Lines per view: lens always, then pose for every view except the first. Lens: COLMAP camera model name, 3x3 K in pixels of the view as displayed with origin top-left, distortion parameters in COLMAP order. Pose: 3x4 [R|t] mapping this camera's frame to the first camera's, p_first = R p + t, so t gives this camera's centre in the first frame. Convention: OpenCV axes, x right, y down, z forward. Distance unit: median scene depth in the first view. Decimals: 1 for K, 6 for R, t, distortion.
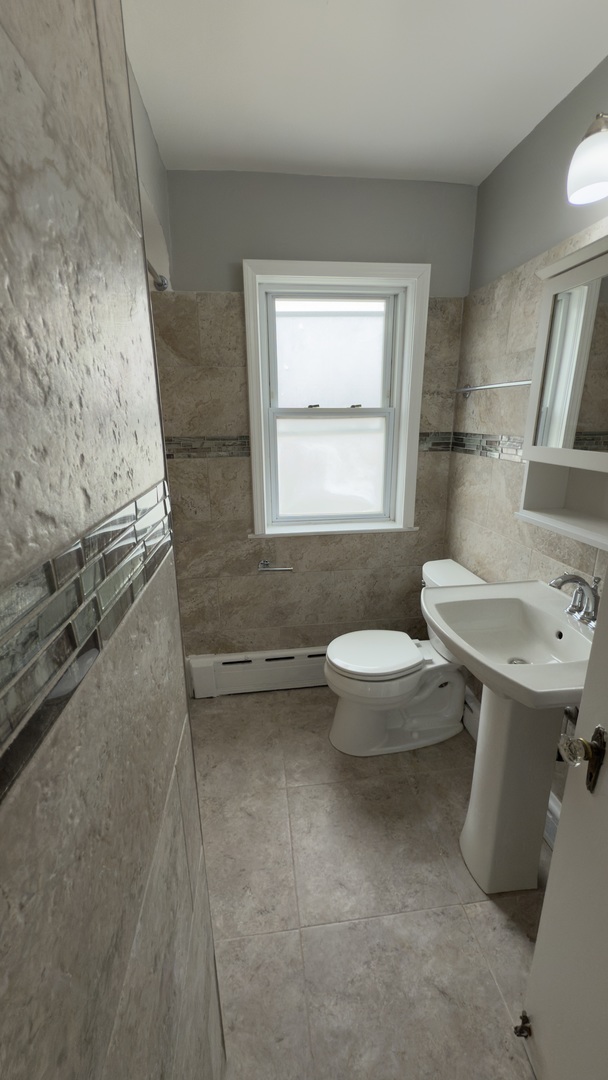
lens RADIAL K [[429.0, 0, 304.0], [0, 429.0, 540.0], [0, 0, 1]] dist [-0.001153, 0.000235]
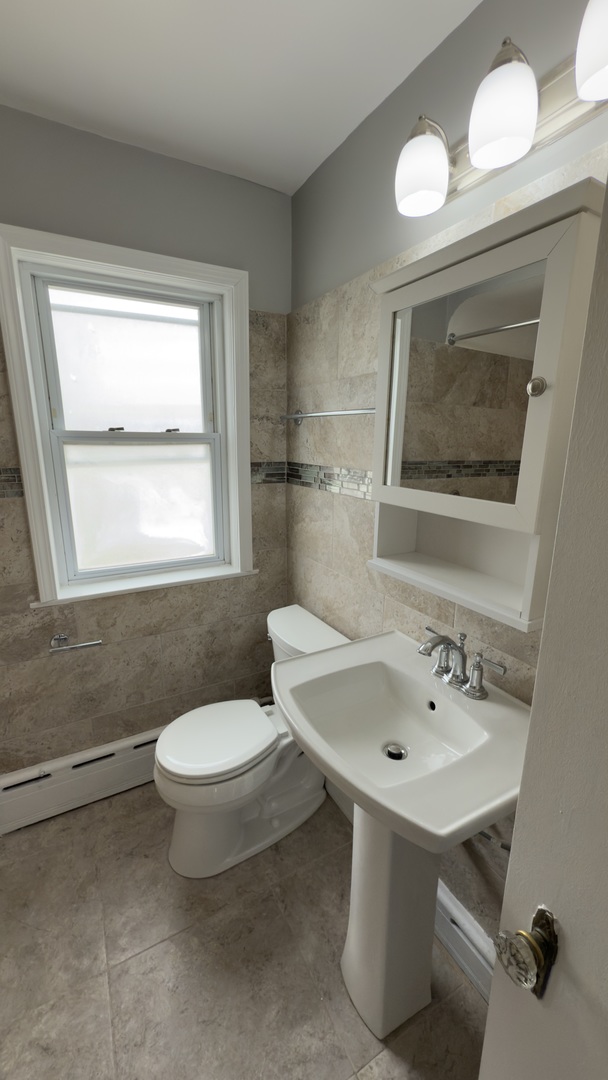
lens RADIAL K [[429.0, 0, 304.0], [0, 429.0, 540.0], [0, 0, 1]] dist [-0.001153, 0.000235]
pose [[0.927954, -0.068985, 0.366255, 0.043207], [0.084923, 0.996006, -0.027563, -0.064972], [-0.362891, 0.056680, 0.930106, 0.172472]]
